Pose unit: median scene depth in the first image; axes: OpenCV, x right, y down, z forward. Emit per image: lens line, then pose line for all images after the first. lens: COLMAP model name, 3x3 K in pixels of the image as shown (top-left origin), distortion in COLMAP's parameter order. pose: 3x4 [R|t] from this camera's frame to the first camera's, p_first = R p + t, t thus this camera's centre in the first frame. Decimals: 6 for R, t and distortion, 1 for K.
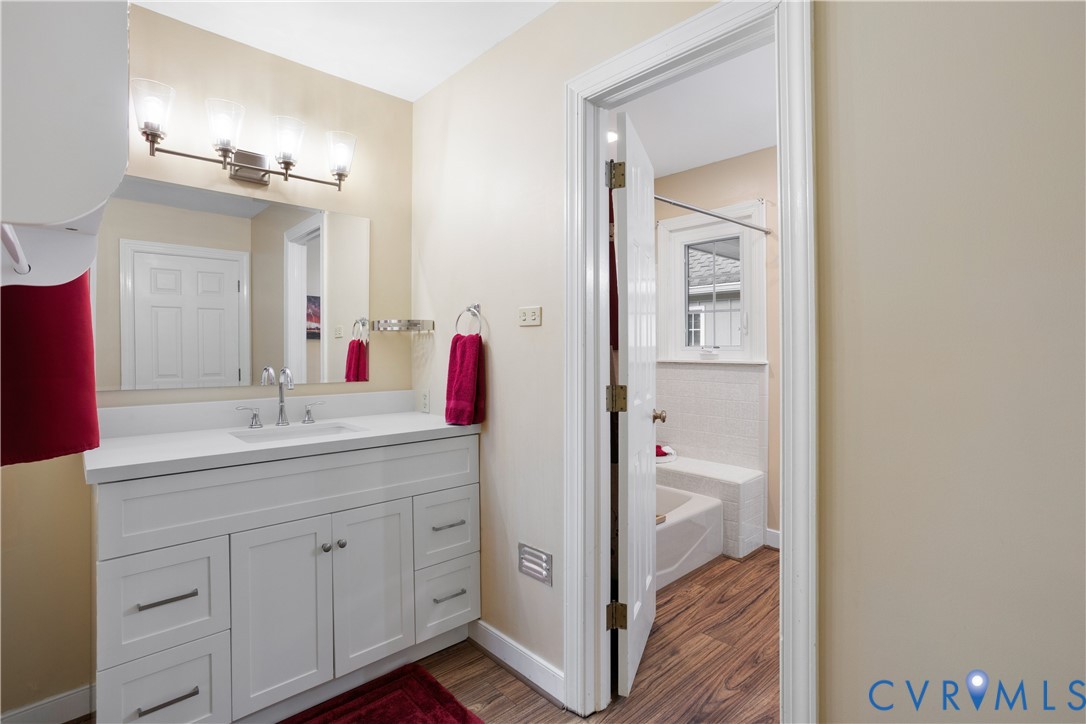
lens RADIAL K [[520.1, 0, 541.9], [0, 520.1, 355.6], [0, 0, 1]] dist [-0.028329, 0.001153]
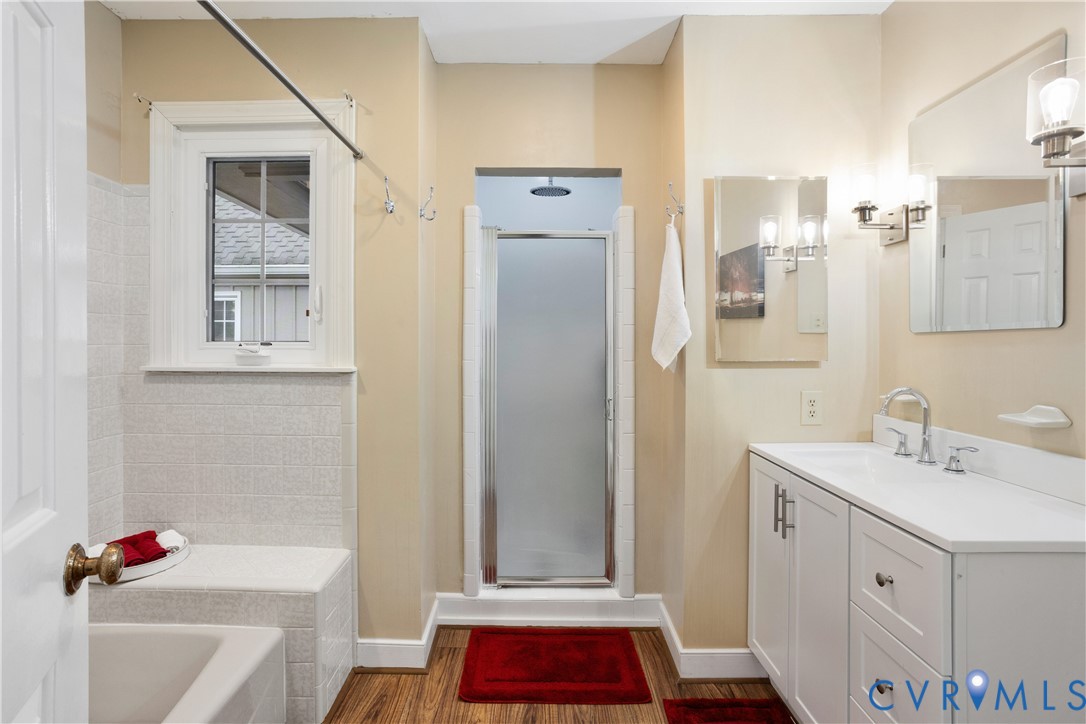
lens RADIAL K [[520.1, 0, 526.9], [0, 520.1, 350.7], [0, 0, 1]] dist [-0.028329, 0.001153]
pose [[0.687496, 0.001523, 0.726187, 0.118081], [0.001972, 0.999990, -0.003964, -0.005570], [-0.726186, 0.004157, 0.687486, 0.391971]]
